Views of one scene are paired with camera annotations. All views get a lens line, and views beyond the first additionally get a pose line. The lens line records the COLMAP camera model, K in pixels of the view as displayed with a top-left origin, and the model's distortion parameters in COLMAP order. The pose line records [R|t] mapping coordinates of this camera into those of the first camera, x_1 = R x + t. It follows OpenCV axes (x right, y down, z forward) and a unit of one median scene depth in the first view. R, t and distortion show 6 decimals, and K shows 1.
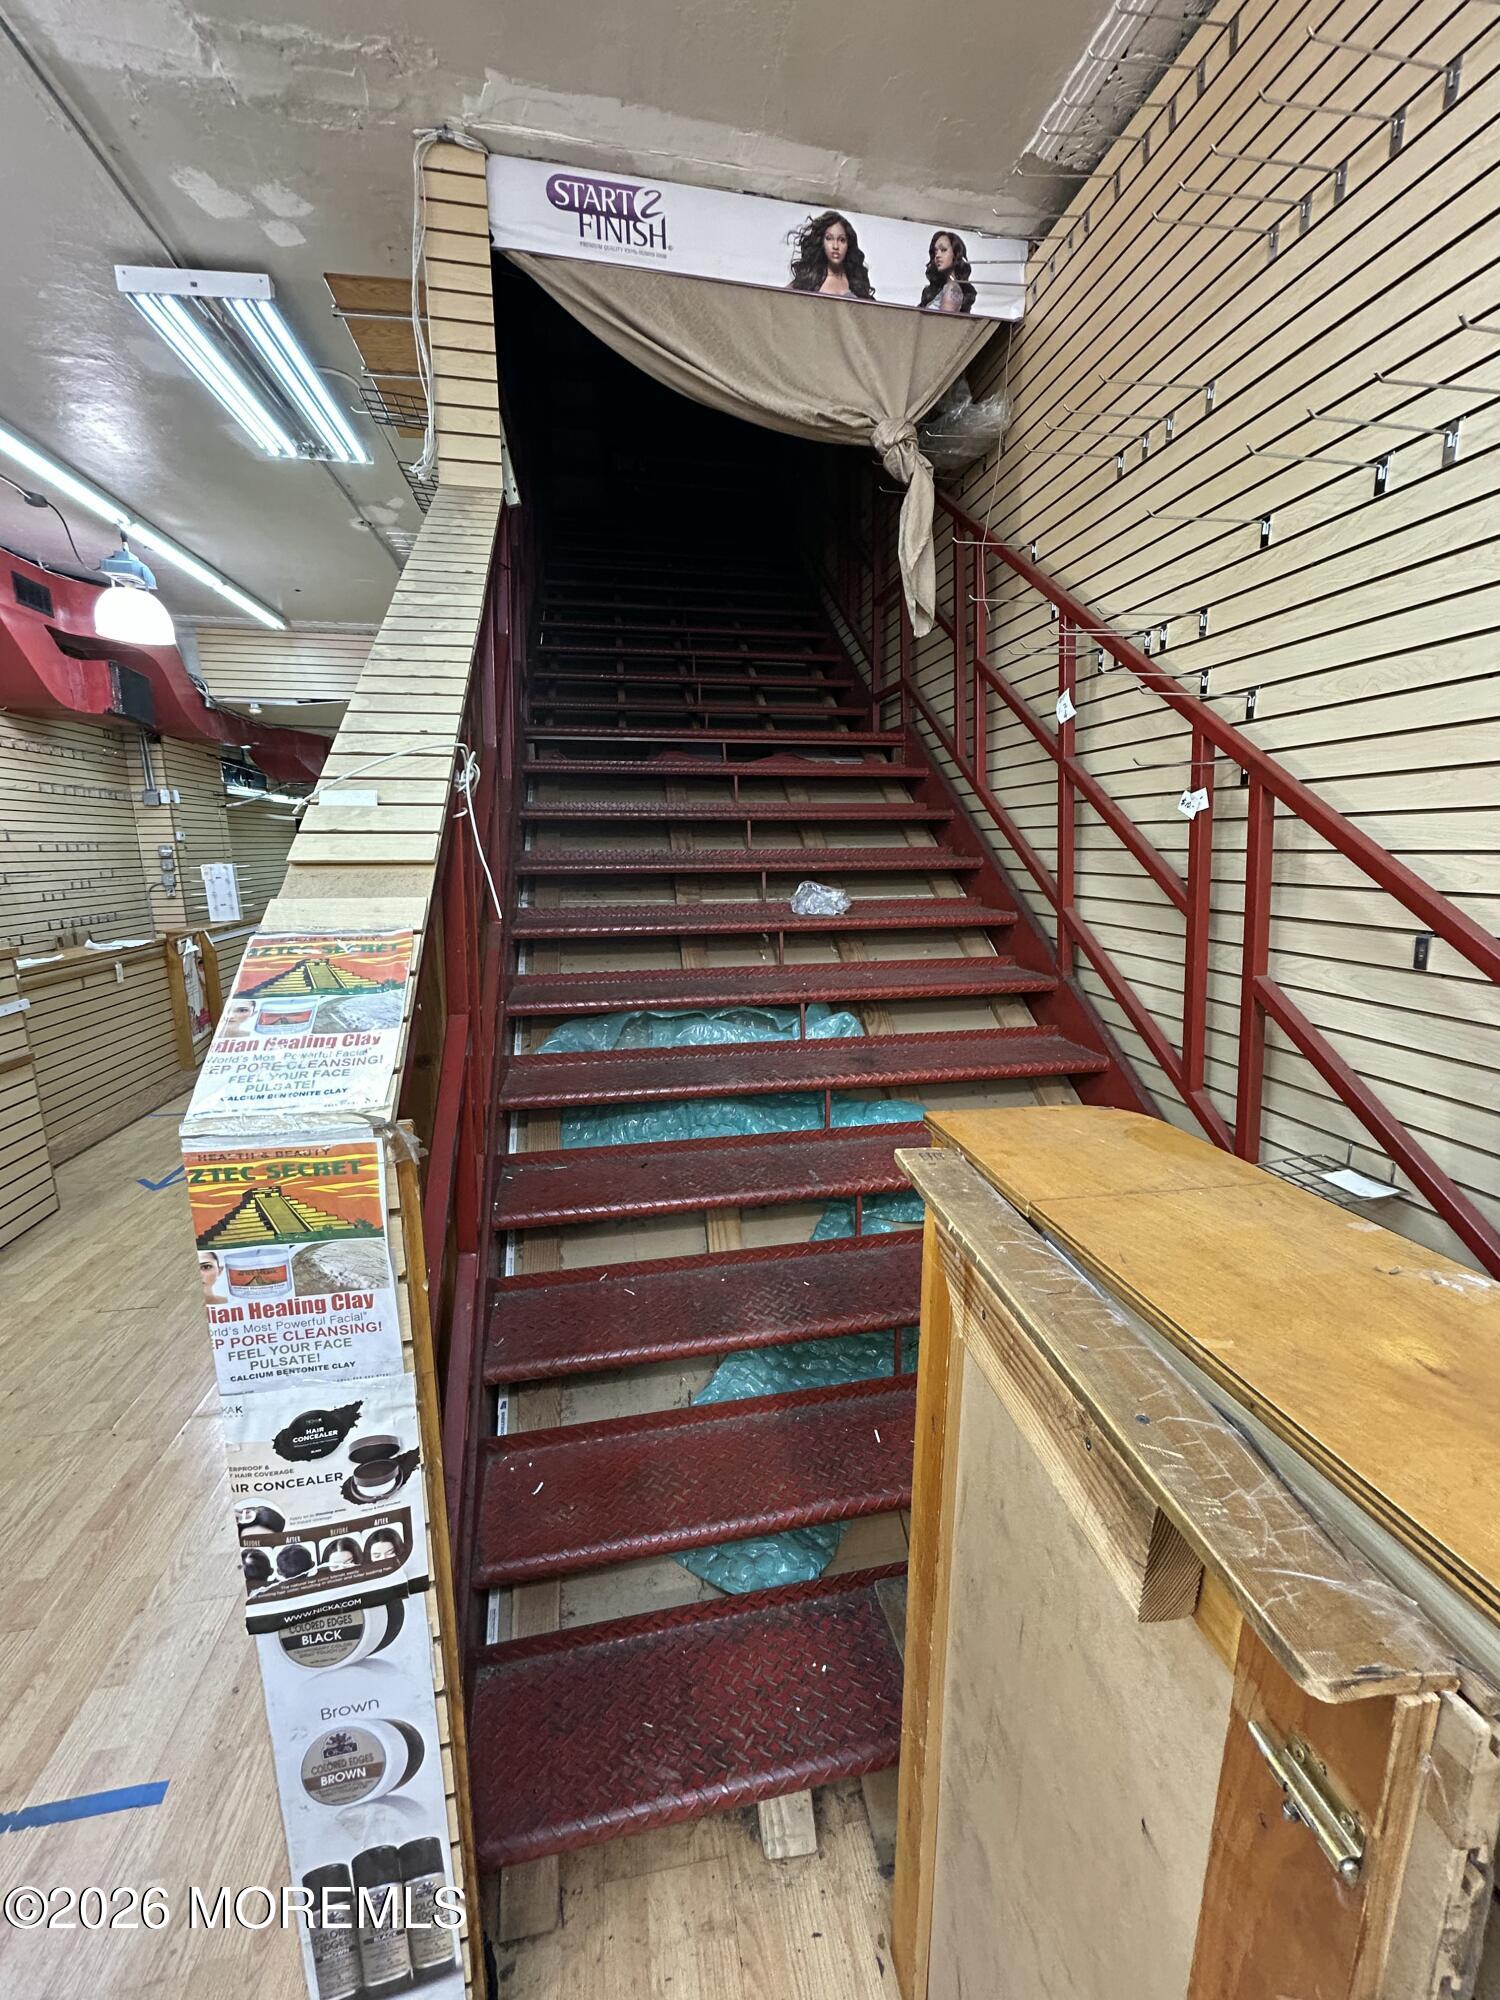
lens RADIAL K [[796.8, 0, 757.4], [0, 796.8, 999.0], [0, 0, 1]] dist [0.000043, 0.000003]
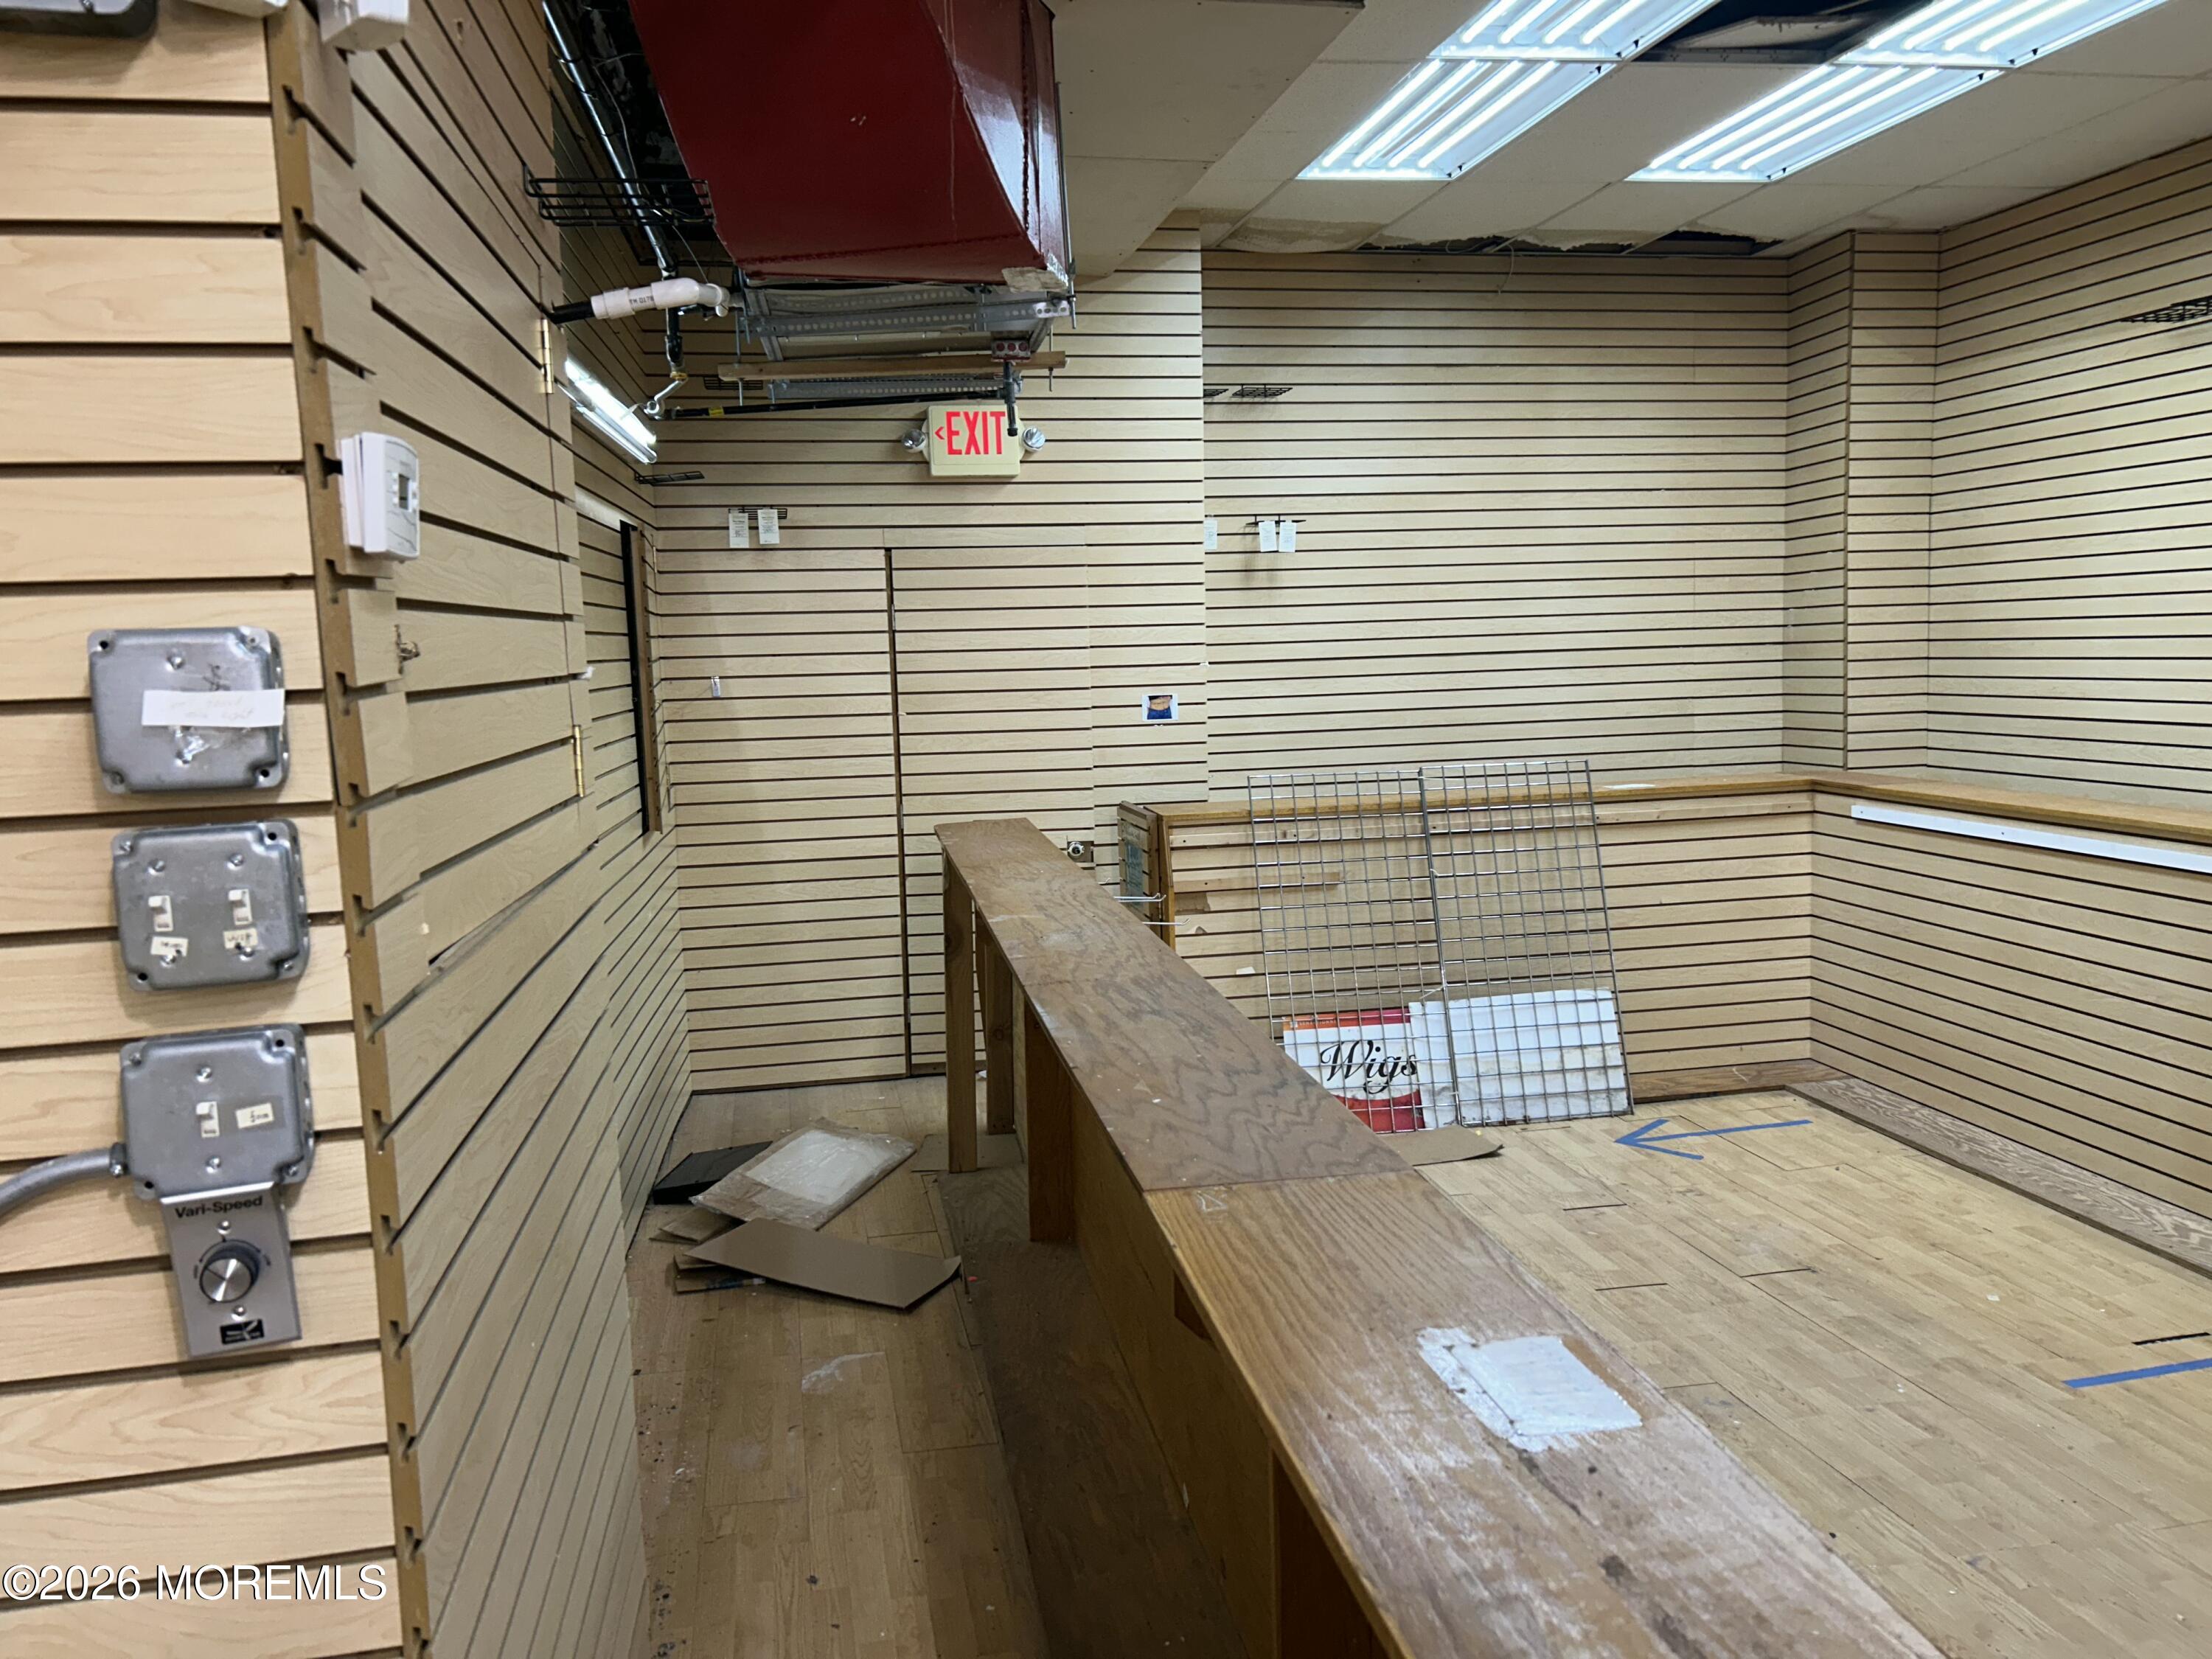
lens RADIAL K [[1663.2, 0, 1110.2], [0, 1663.2, 829.9], [0, 0, 1]] dist [0.004317, 0.000916]
pose [[0.999473, -0.023179, -0.022739, -0.660115], [0.021495, 0.997196, -0.071684, -0.163296], [0.024337, 0.071157, 0.997168, 0.859244]]
